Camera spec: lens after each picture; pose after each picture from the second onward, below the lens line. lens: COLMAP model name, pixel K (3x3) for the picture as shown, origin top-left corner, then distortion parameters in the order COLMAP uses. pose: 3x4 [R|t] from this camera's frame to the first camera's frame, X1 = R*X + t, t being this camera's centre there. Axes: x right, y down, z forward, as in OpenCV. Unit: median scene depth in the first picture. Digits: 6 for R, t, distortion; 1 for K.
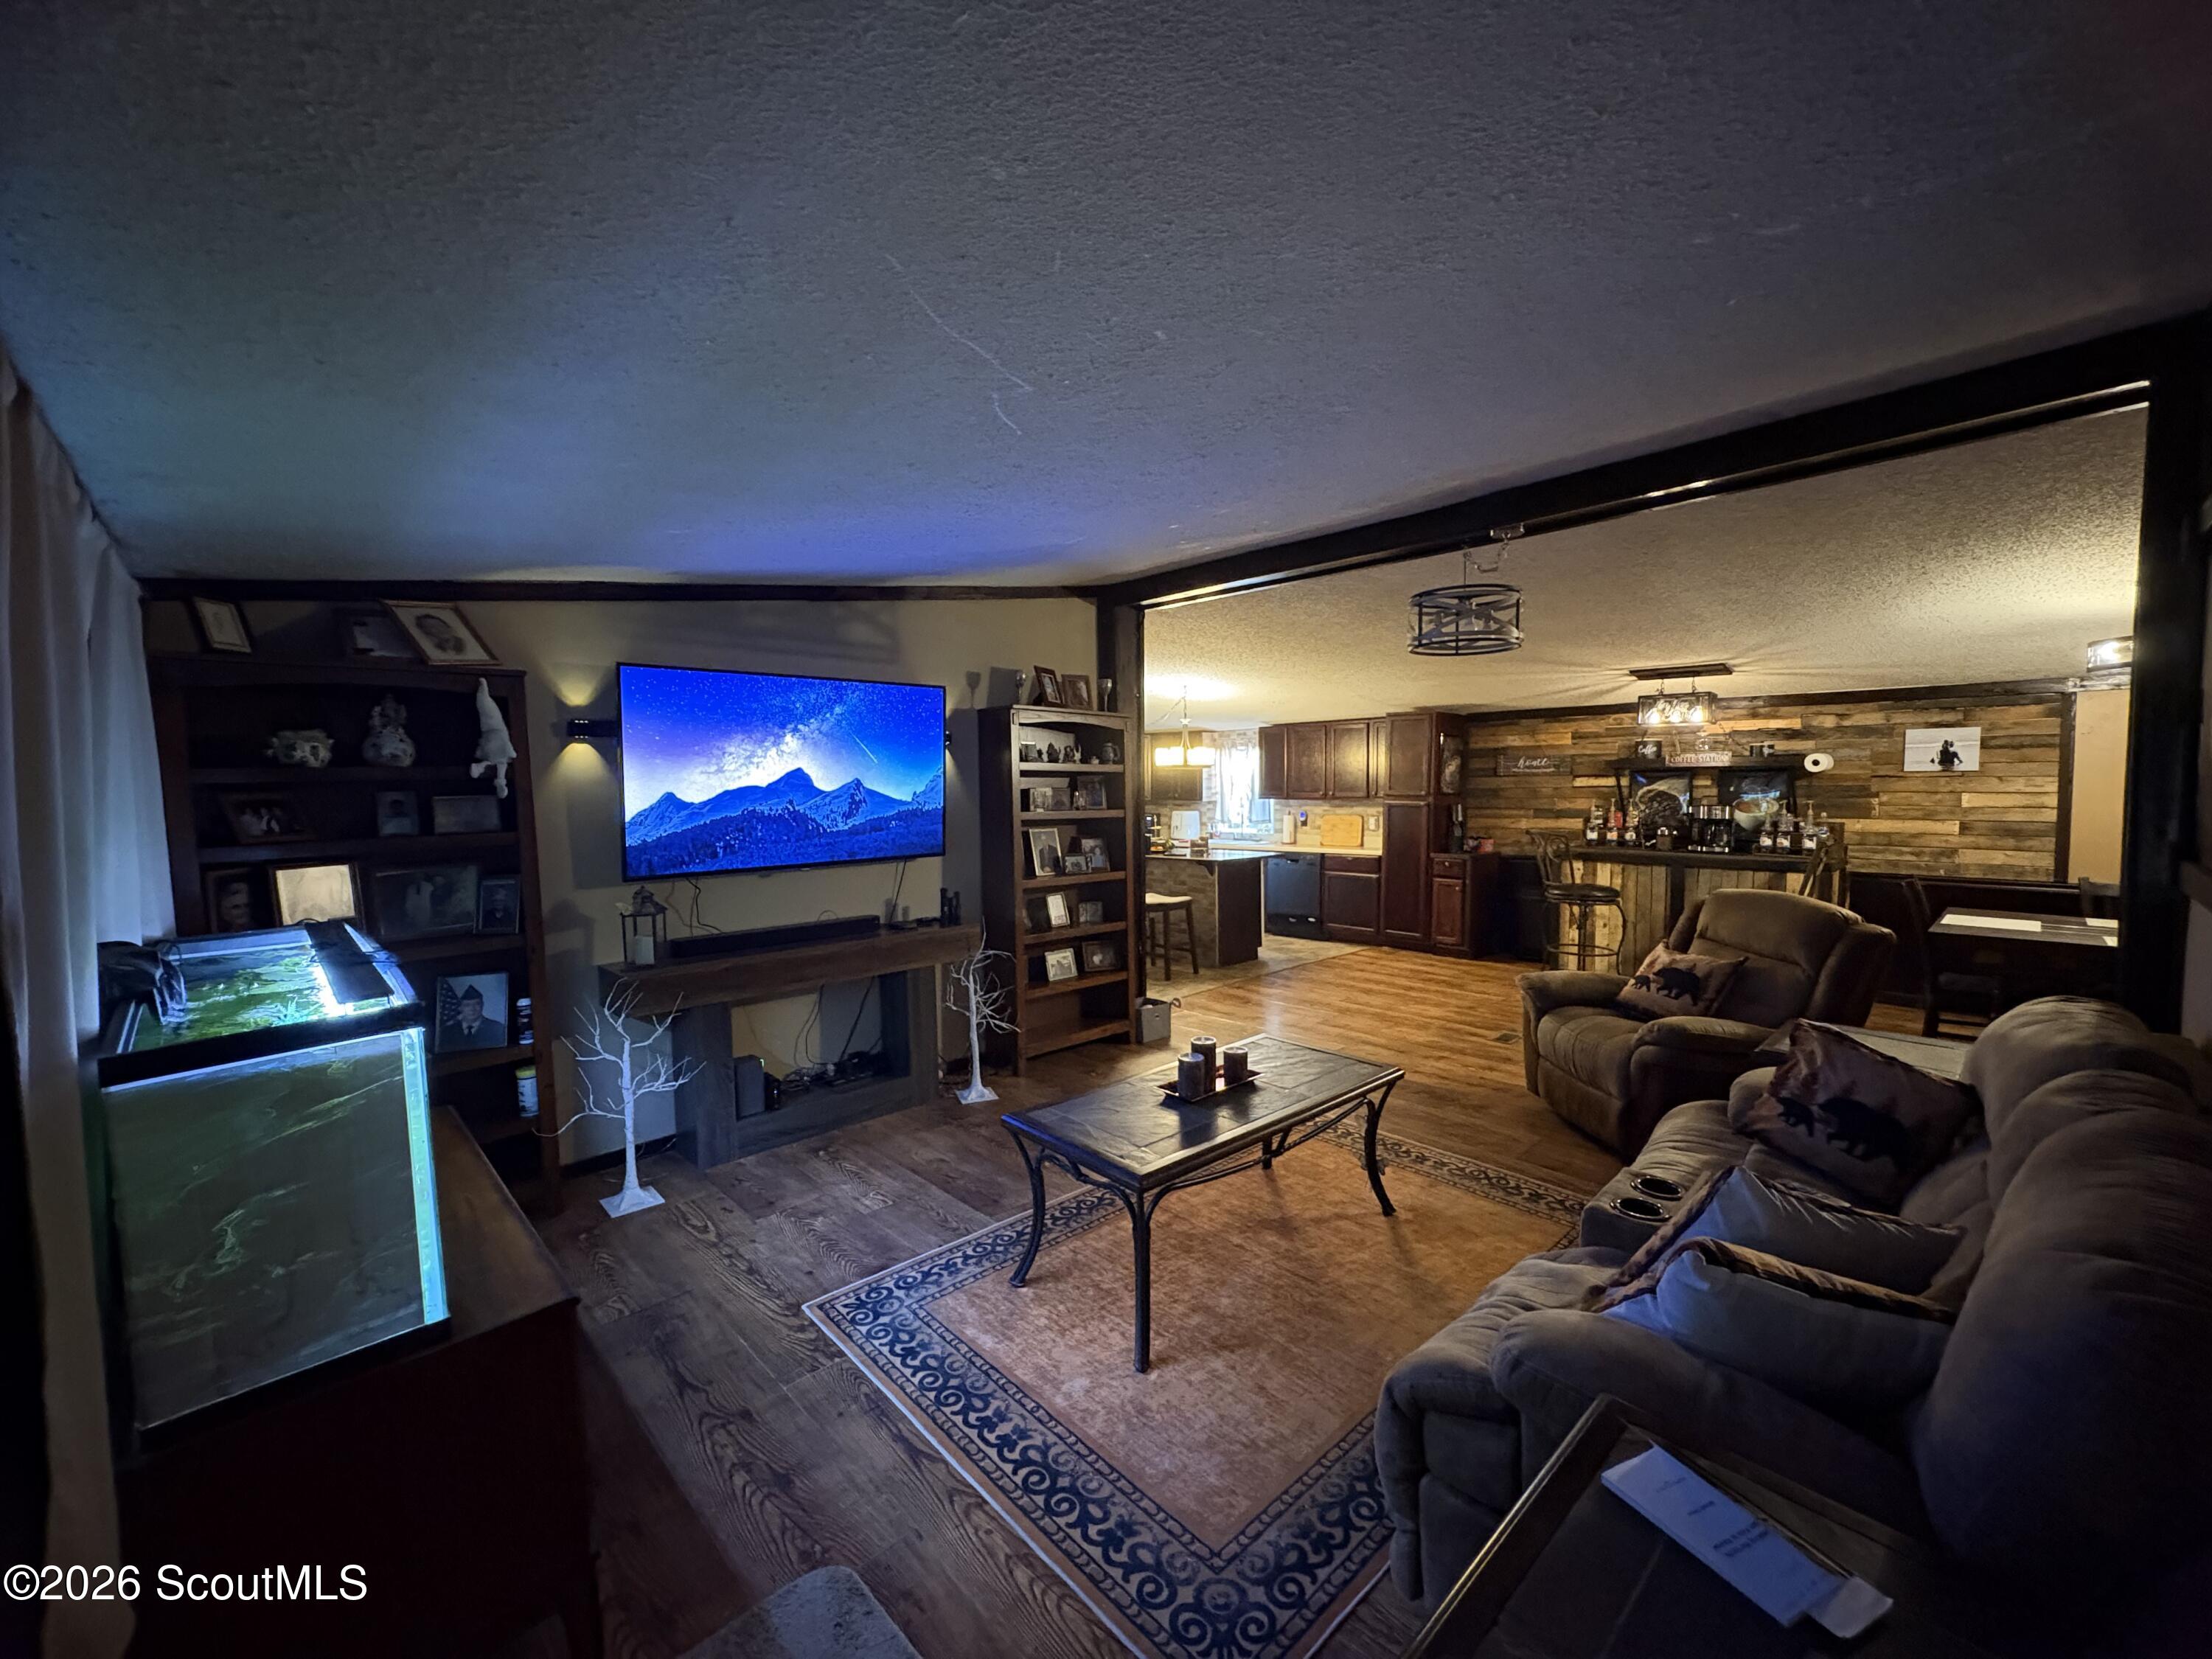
lens RADIAL K [[876.7, 0, 1110.4], [0, 876.7, 829.1], [0, 0, 1]] dist [-0.002720, 0.000834]
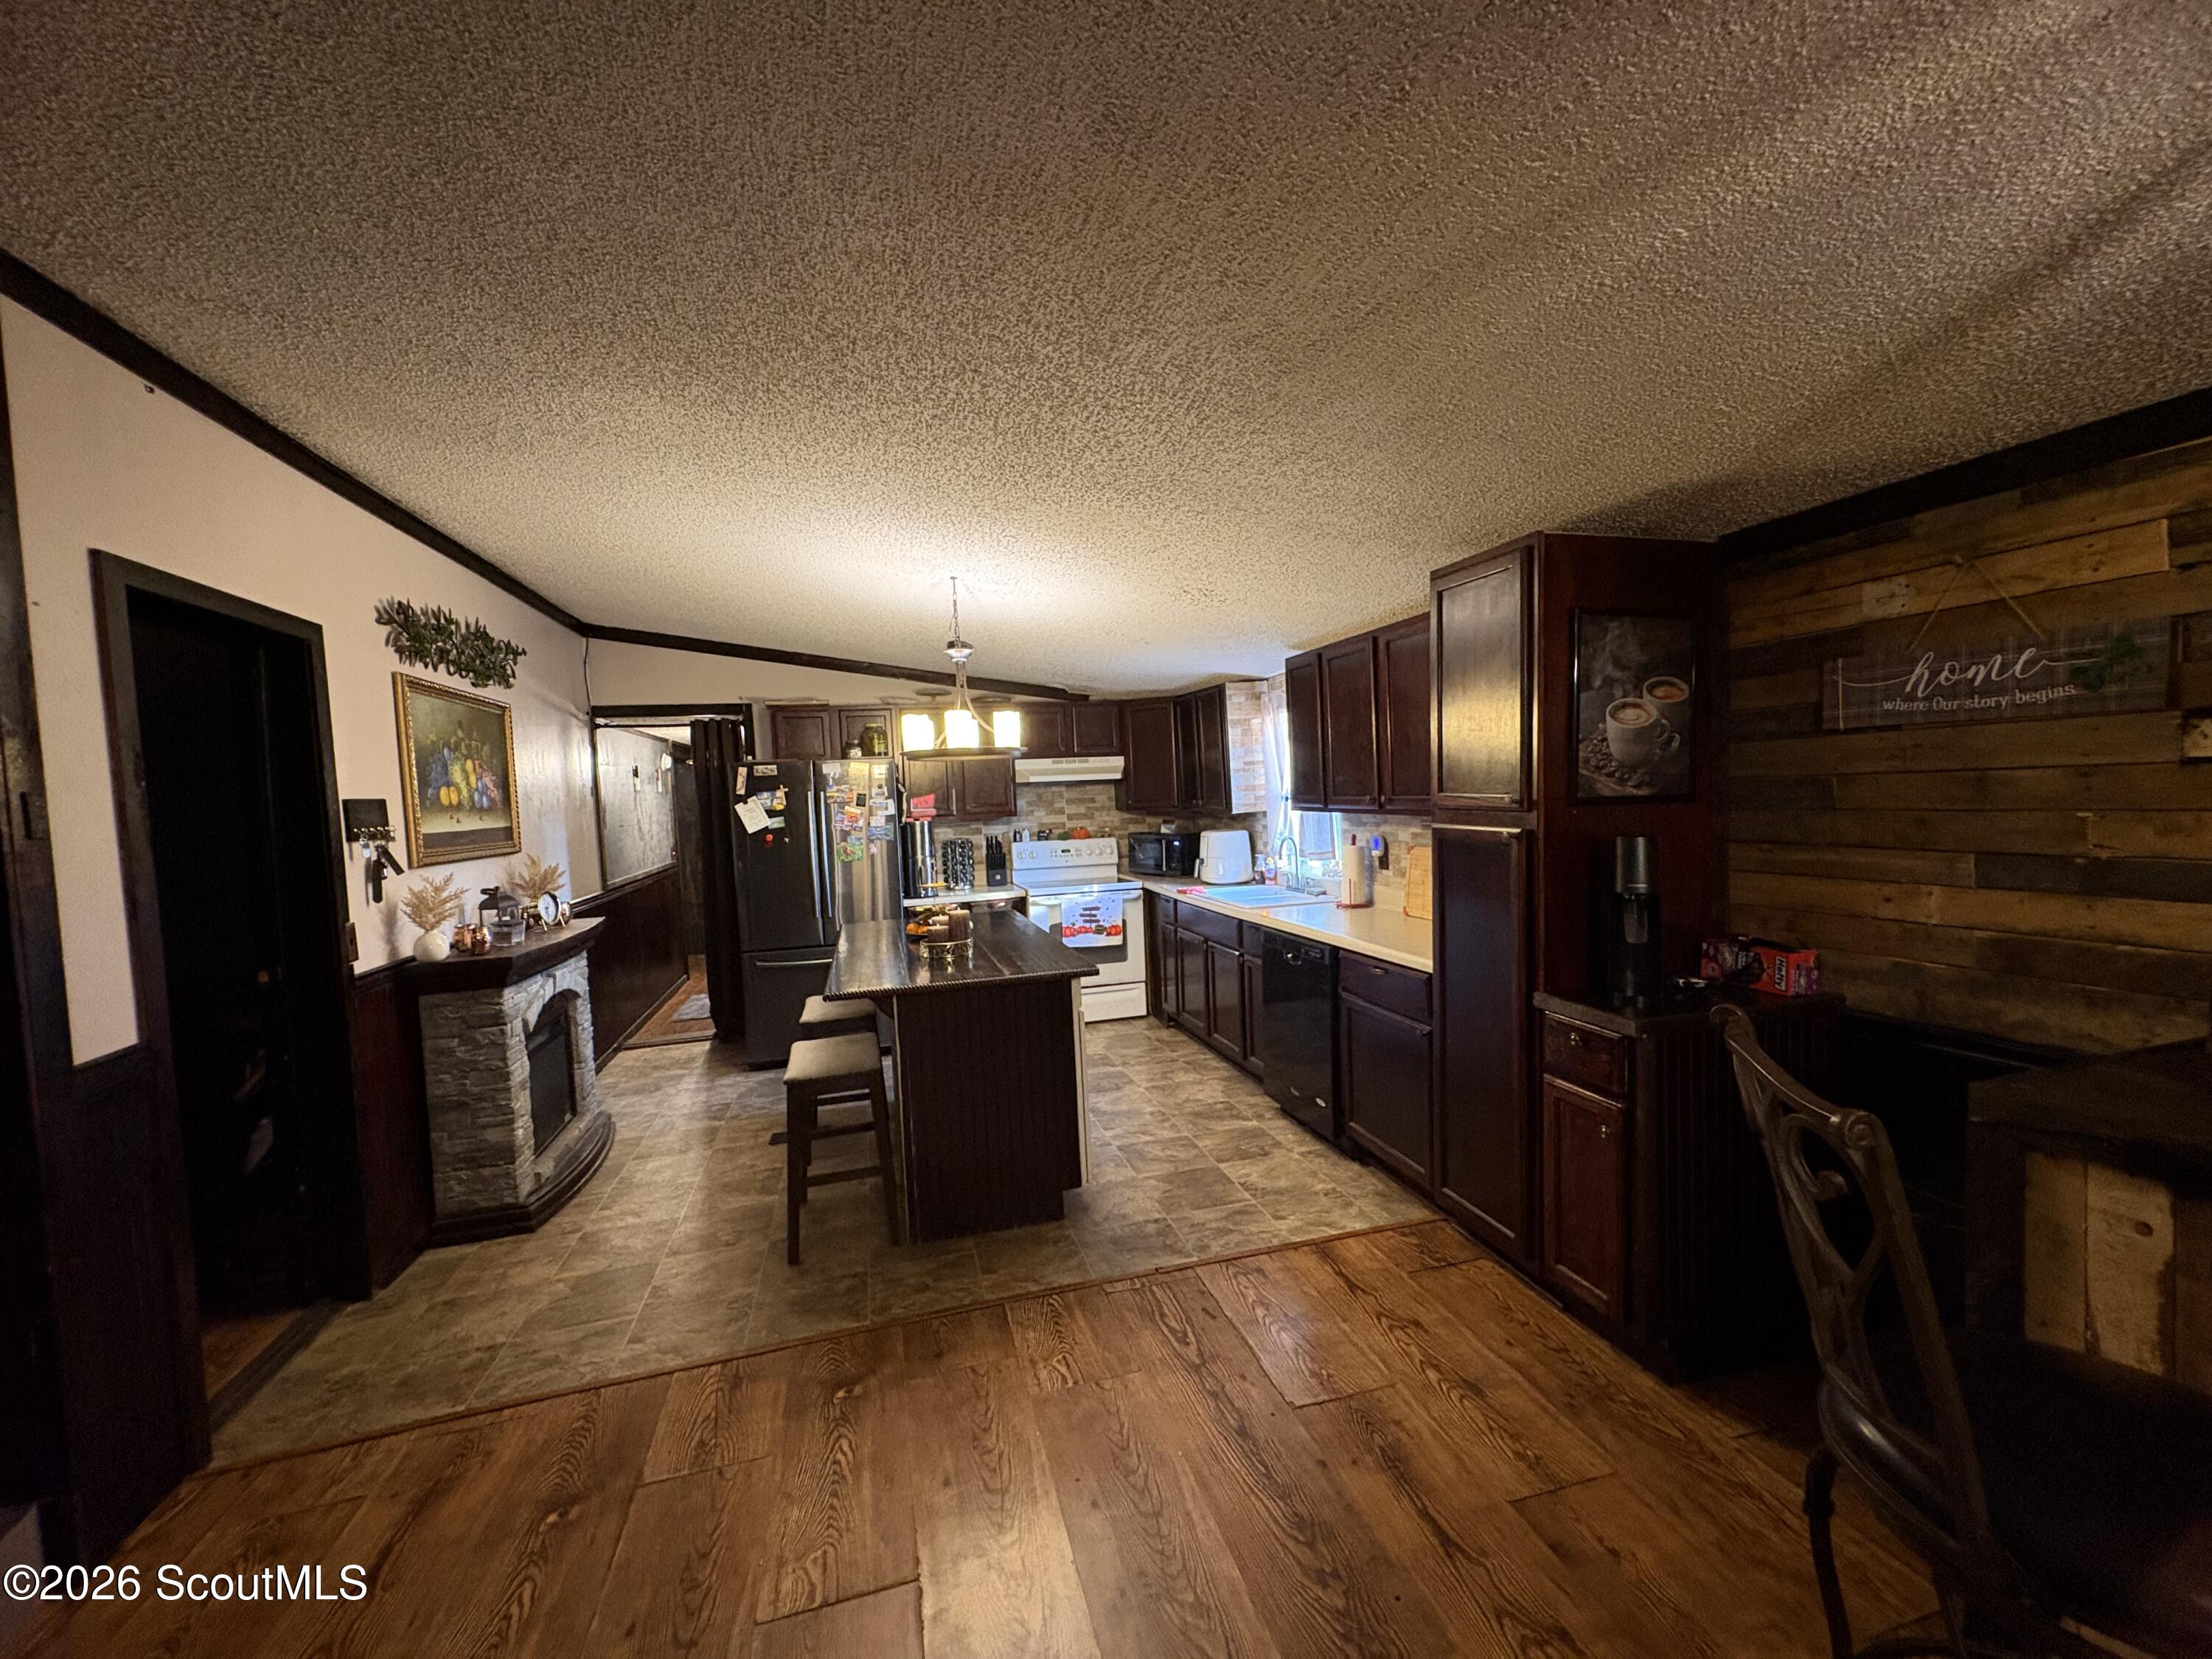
lens RADIAL K [[876.7, 0, 1103.3], [0, 876.7, 831.4], [0, 0, 1]] dist [-0.002720, 0.000834]
pose [[0.876657, -0.010148, -0.481009, 0.408953], [0.016489, 0.999824, 0.008956, -0.038090], [0.480834, -0.015783, 0.876670, 0.698005]]
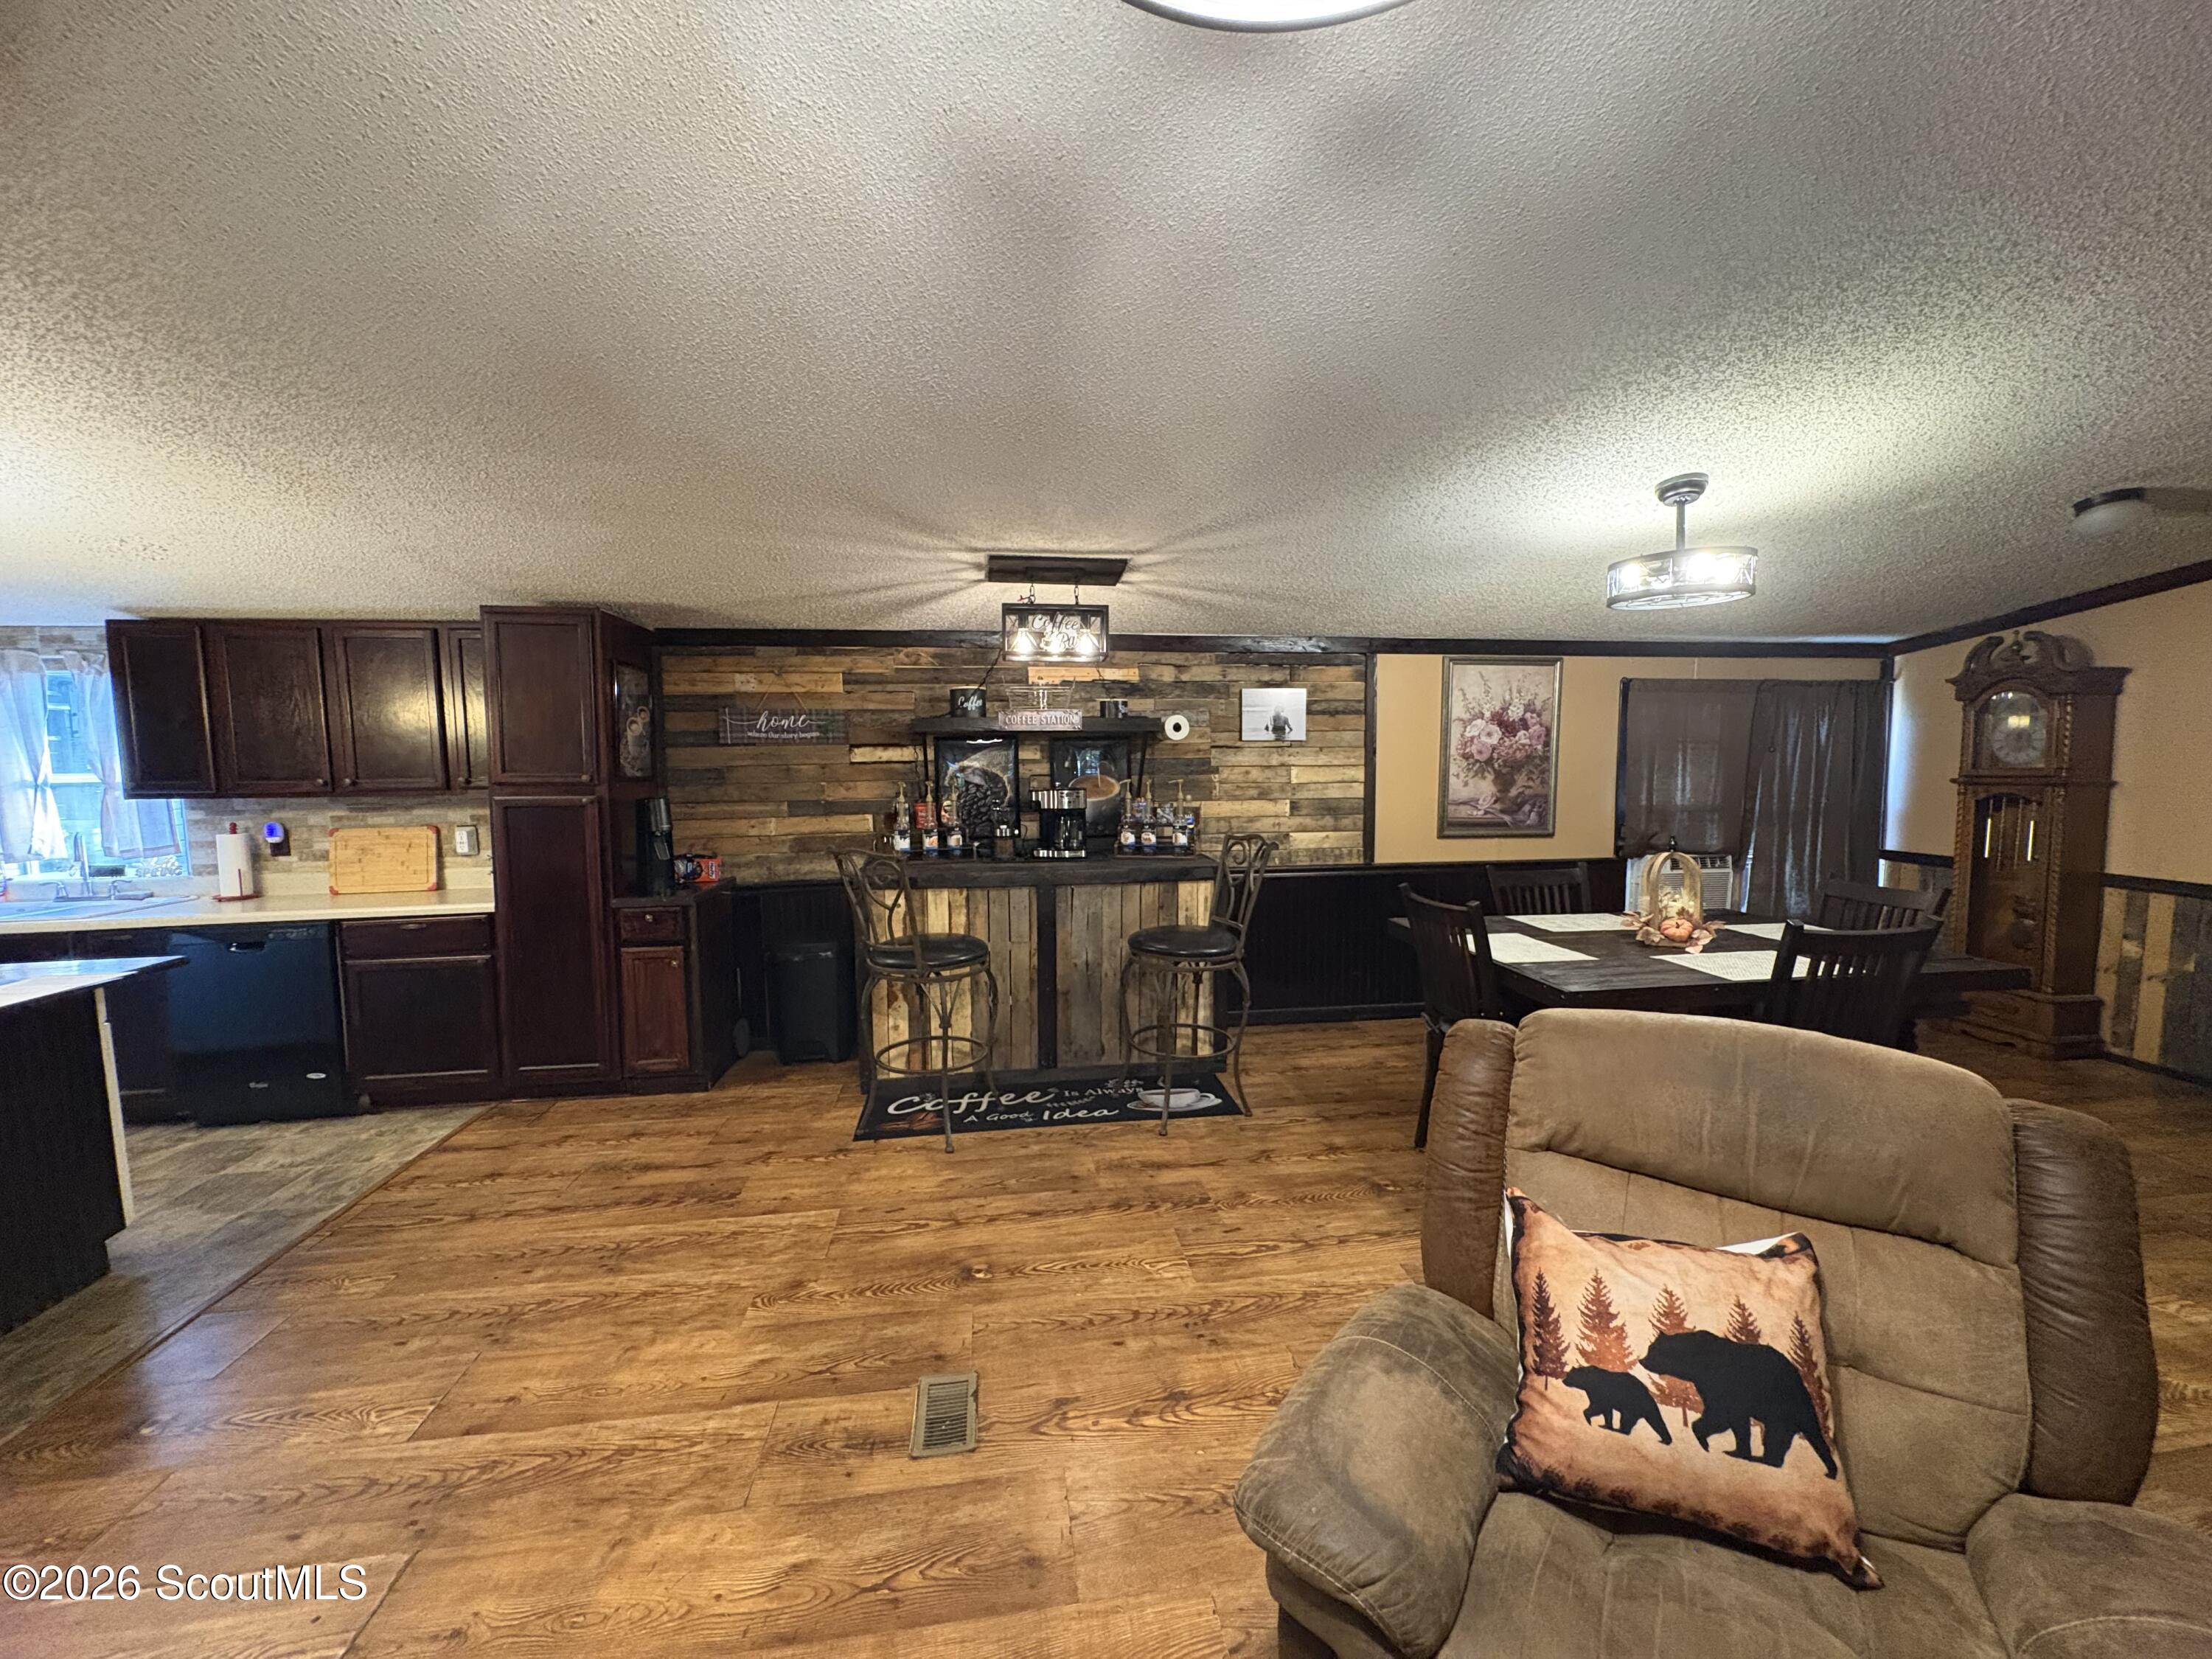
lens RADIAL K [[876.7, 0, 1106.7], [0, 876.7, 832.4], [0, 0, 1]] dist [-0.002720, 0.000834]
pose [[0.589766, -0.071112, 0.804437, 0.144312], [0.046985, 0.997450, 0.053727, -0.025291], [-0.806206, 0.006110, 0.591603, 0.514005]]
